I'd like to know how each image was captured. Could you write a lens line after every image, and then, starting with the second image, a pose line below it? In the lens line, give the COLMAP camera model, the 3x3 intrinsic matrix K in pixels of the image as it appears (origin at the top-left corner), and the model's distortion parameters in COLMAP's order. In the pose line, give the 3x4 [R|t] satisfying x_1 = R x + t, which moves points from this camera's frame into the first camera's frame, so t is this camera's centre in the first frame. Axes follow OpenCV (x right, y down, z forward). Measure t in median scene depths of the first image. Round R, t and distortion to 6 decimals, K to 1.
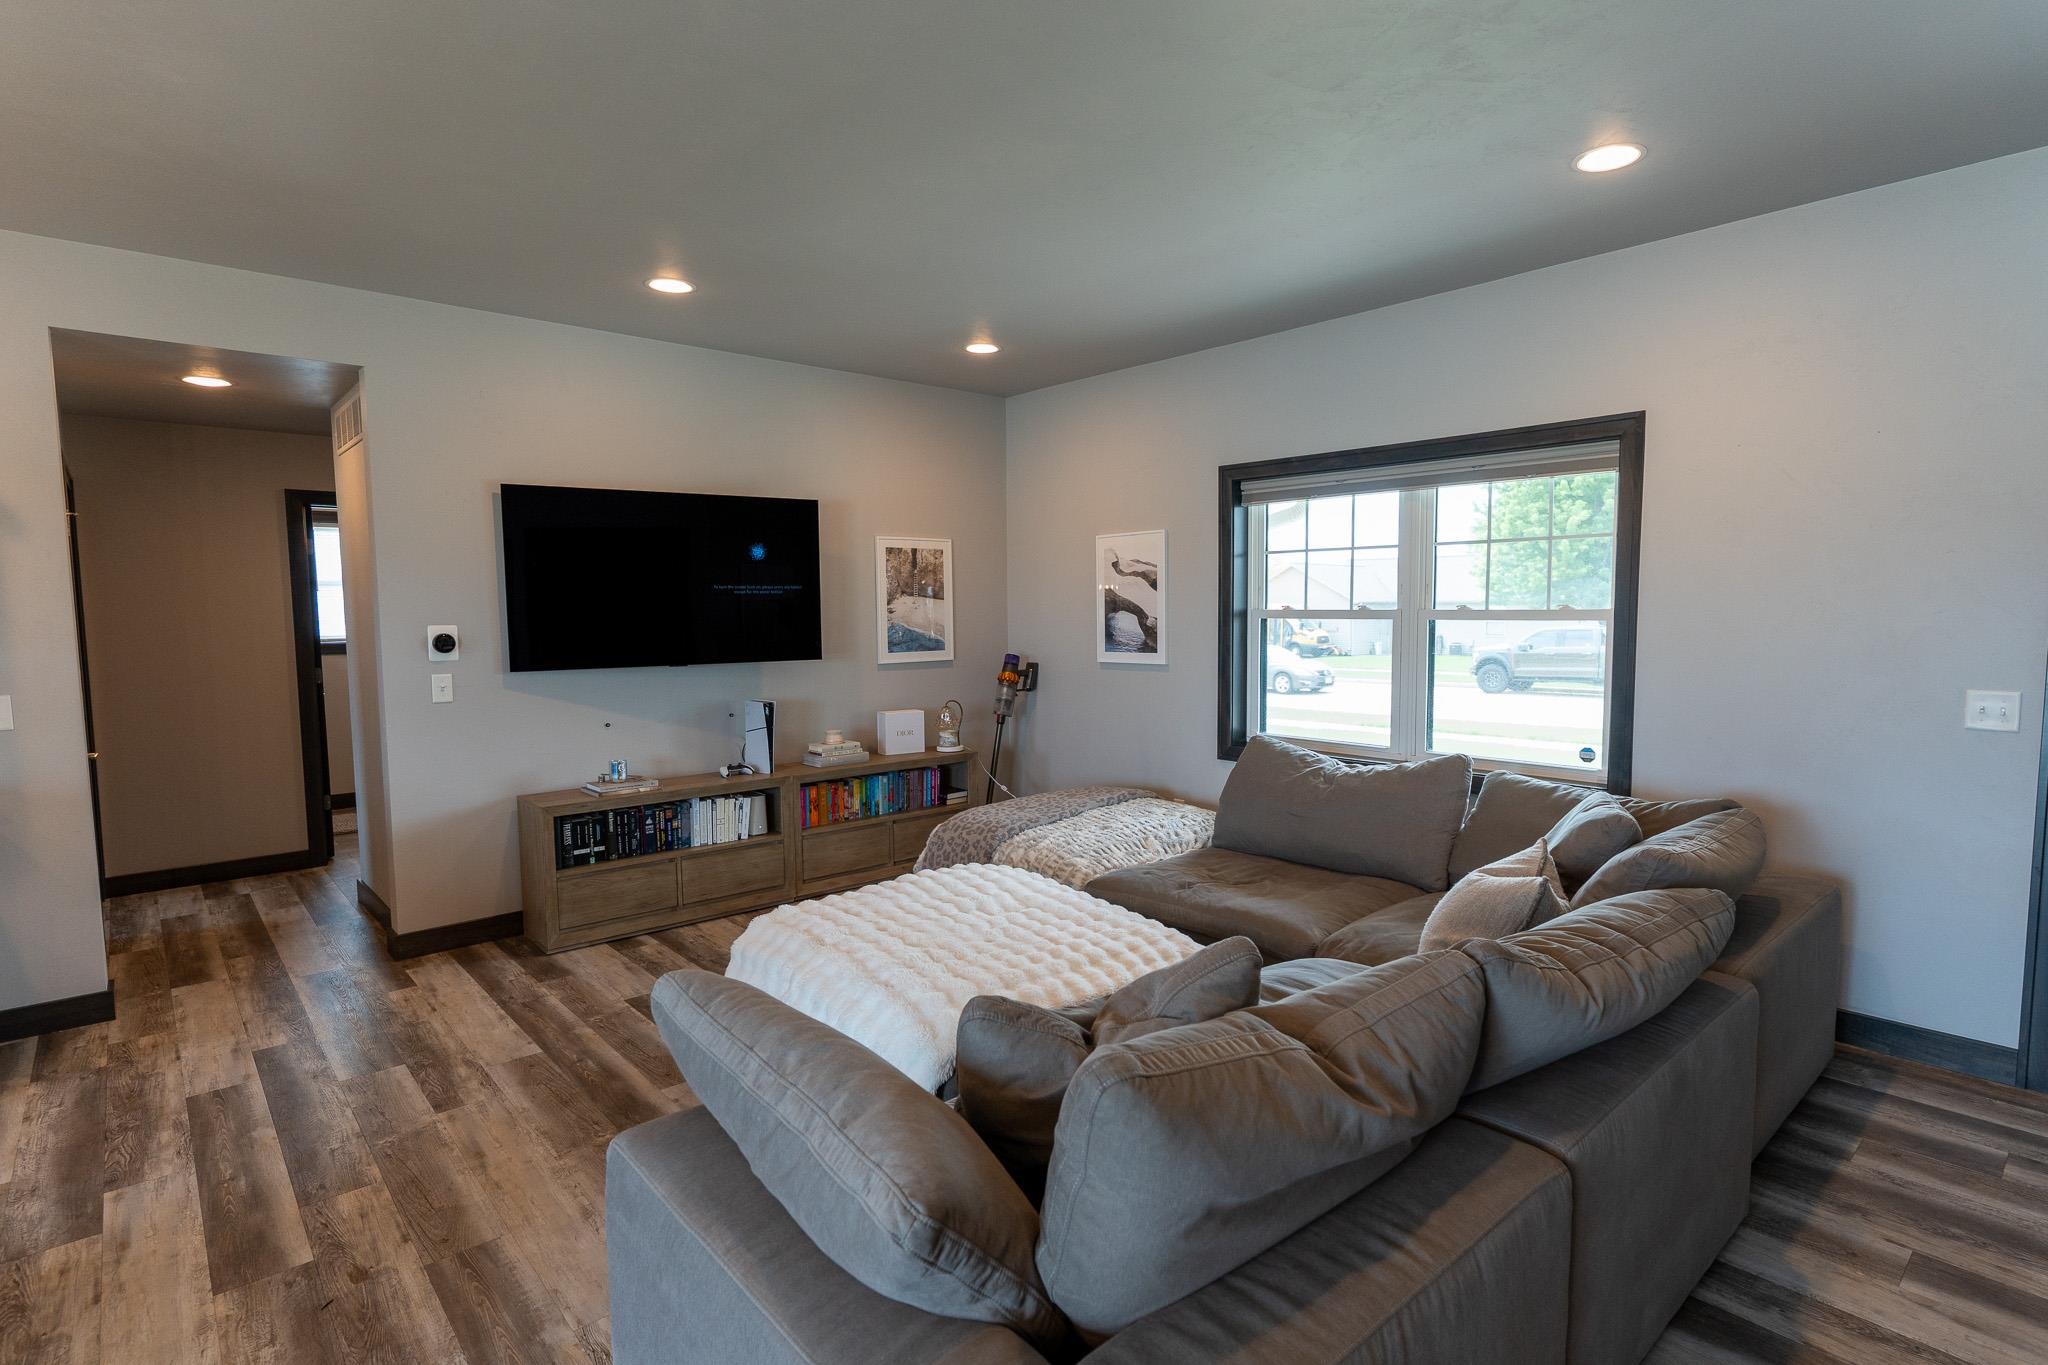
lens RADIAL K [[1023.3, 0, 1071.2], [0, 1023.3, 685.9], [0, 0, 1]] dist [0.002025, -0.000830]
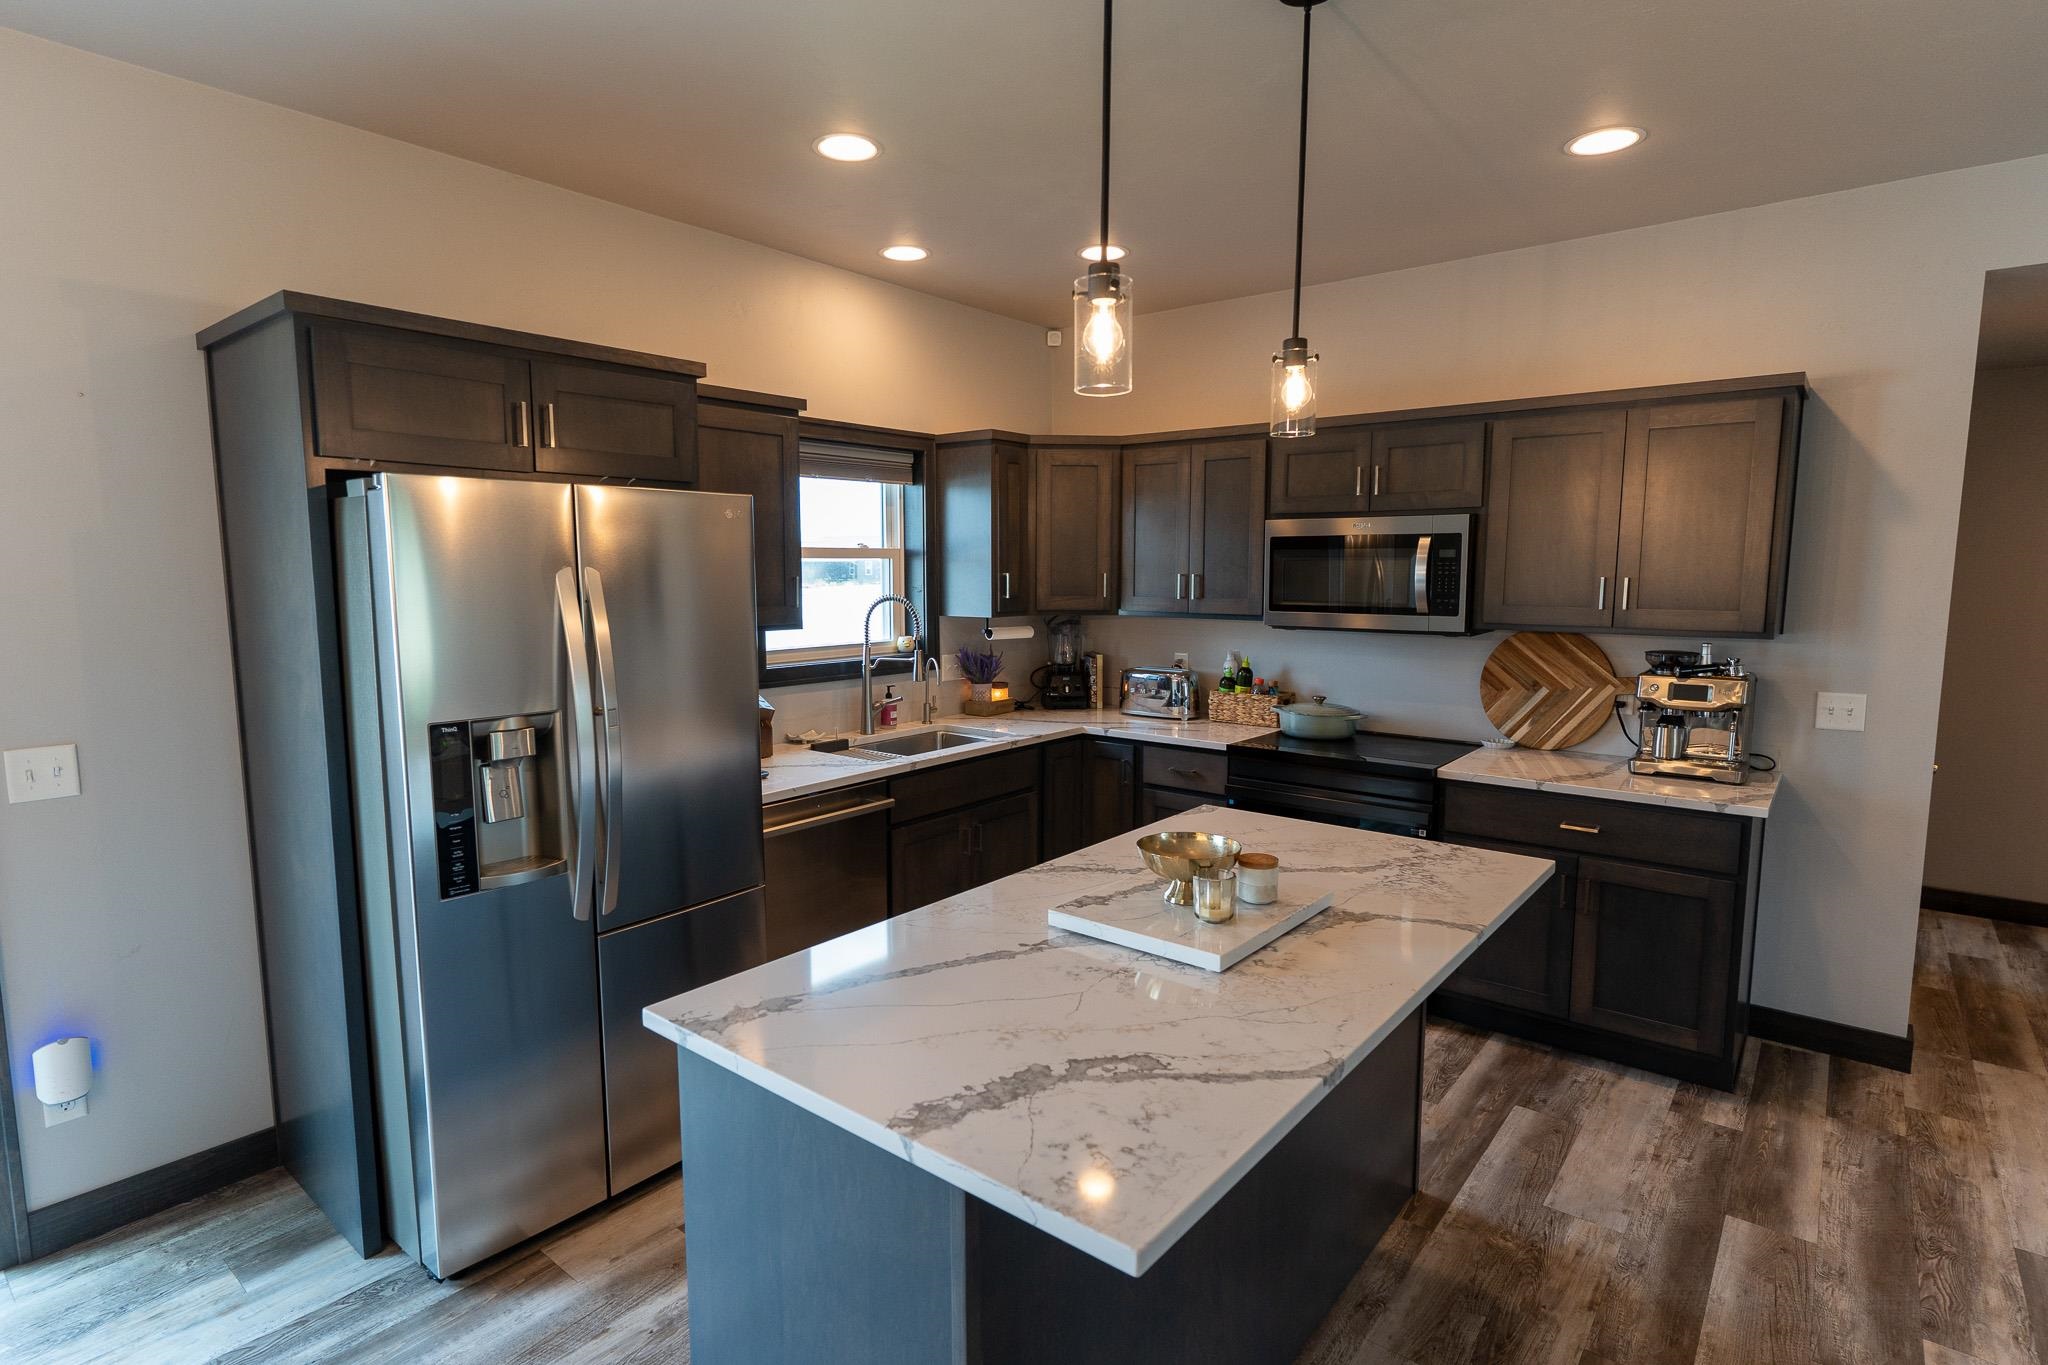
lens RADIAL K [[1030.7, 0, 992.6], [0, 1030.7, 683.0], [0, 0, 1]] dist [0.000990, 0.000609]
pose [[0.125630, 0.118304, -0.984998, -0.158509], [-0.082133, 0.990696, 0.108513, -0.027886], [0.988671, 0.067268, 0.134178, 0.066791]]
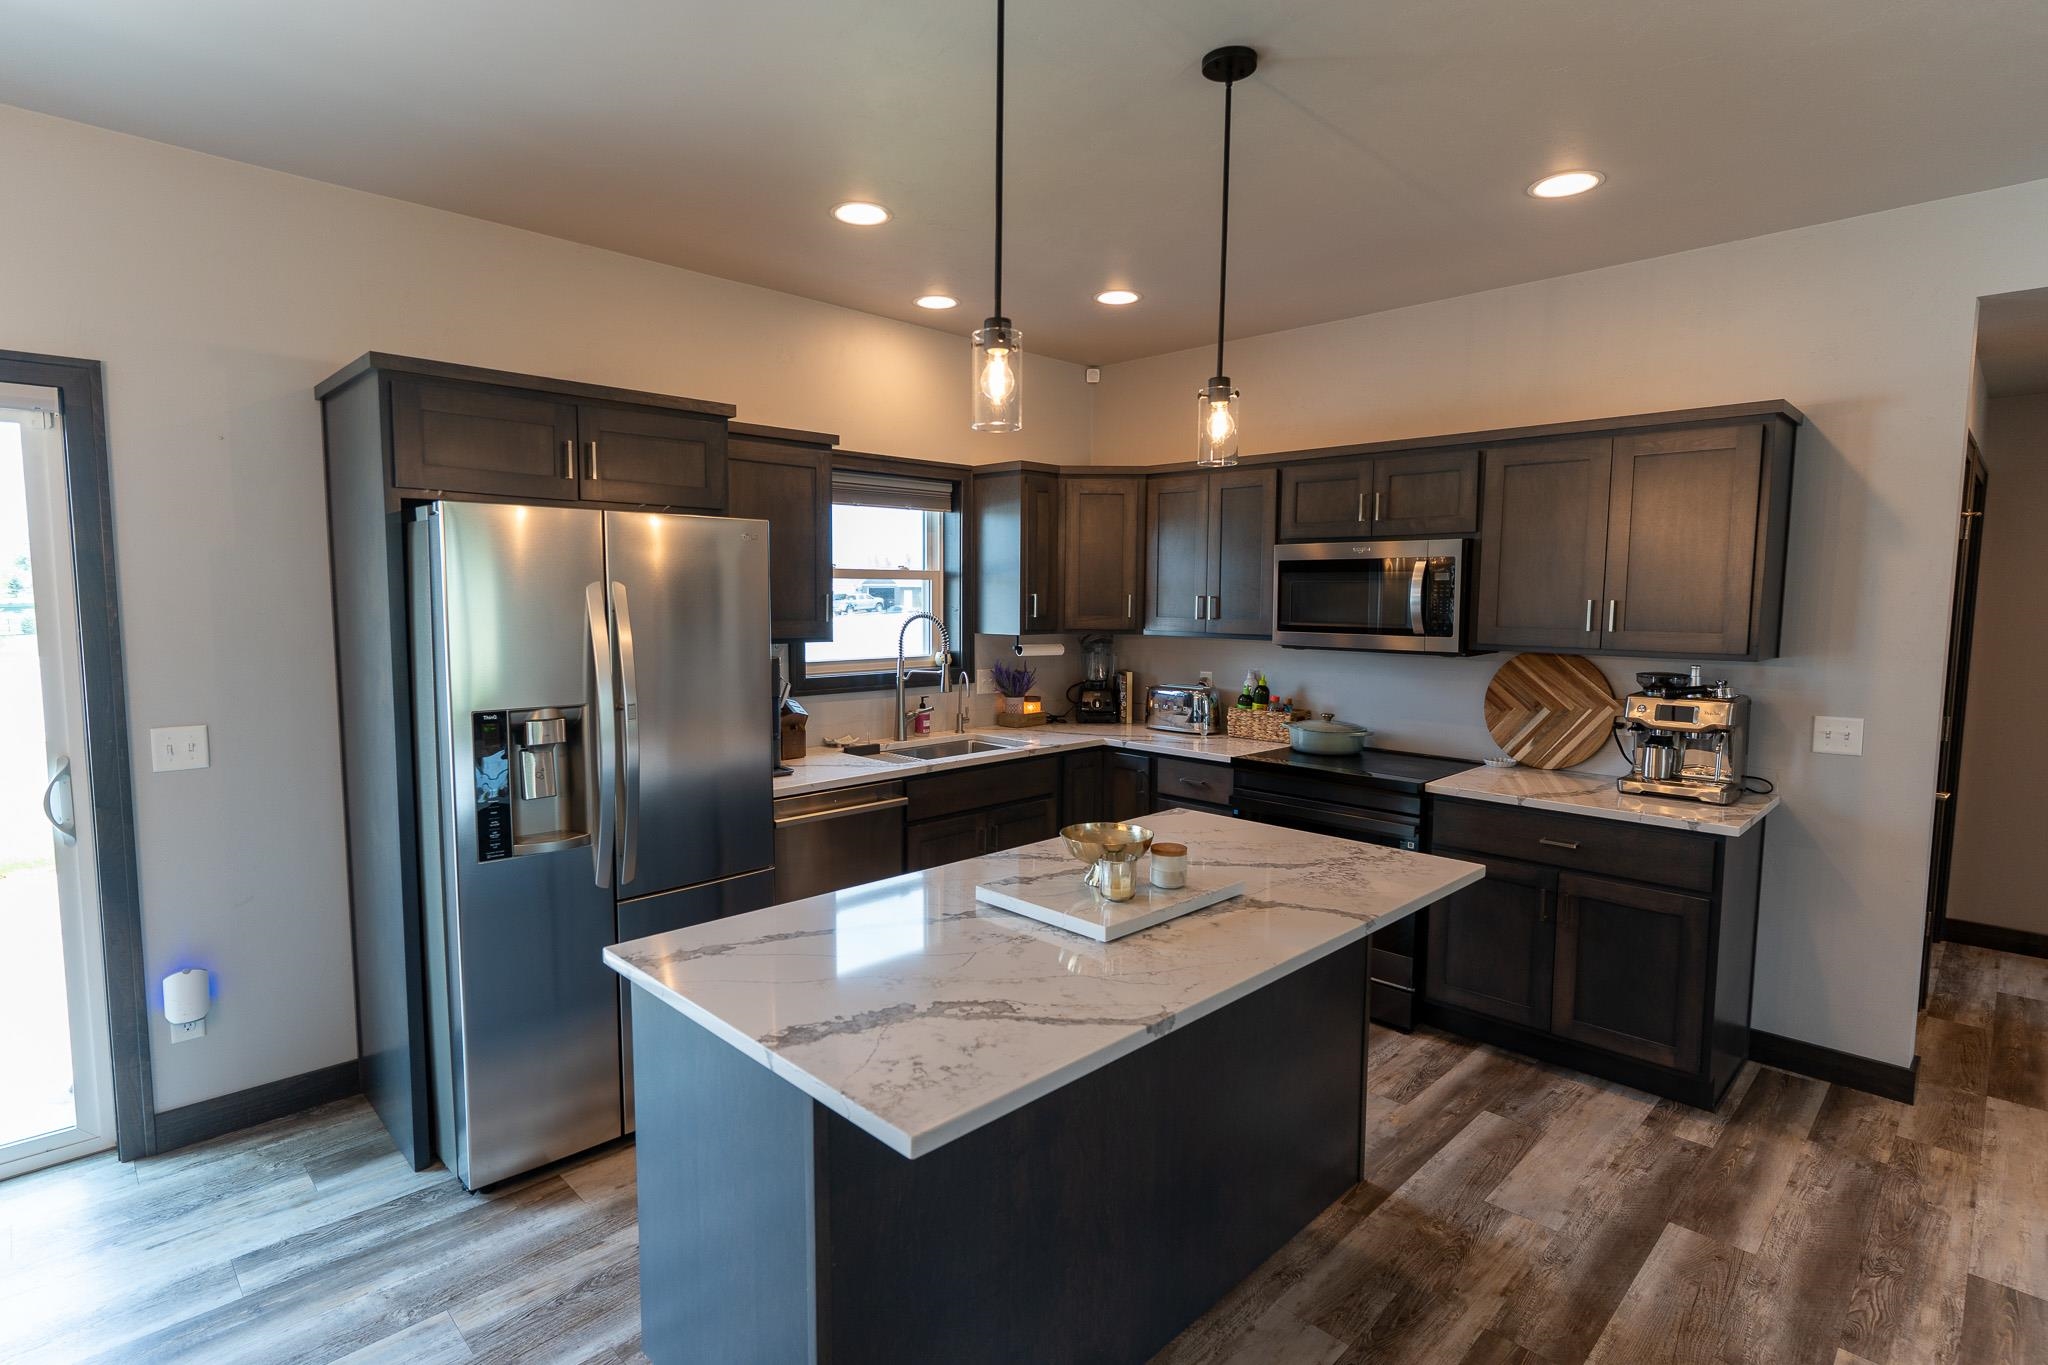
lens RADIAL K [[1004.0, 0, 994.0], [0, 1004.0, 680.1], [0, 0, 1]] dist [0.001608, 0.000229]
pose [[0.019238, 0.093592, -0.995425, -0.109778], [-0.088802, 0.991834, 0.091538, -0.028925], [0.995864, 0.086635, 0.027392, 0.138918]]
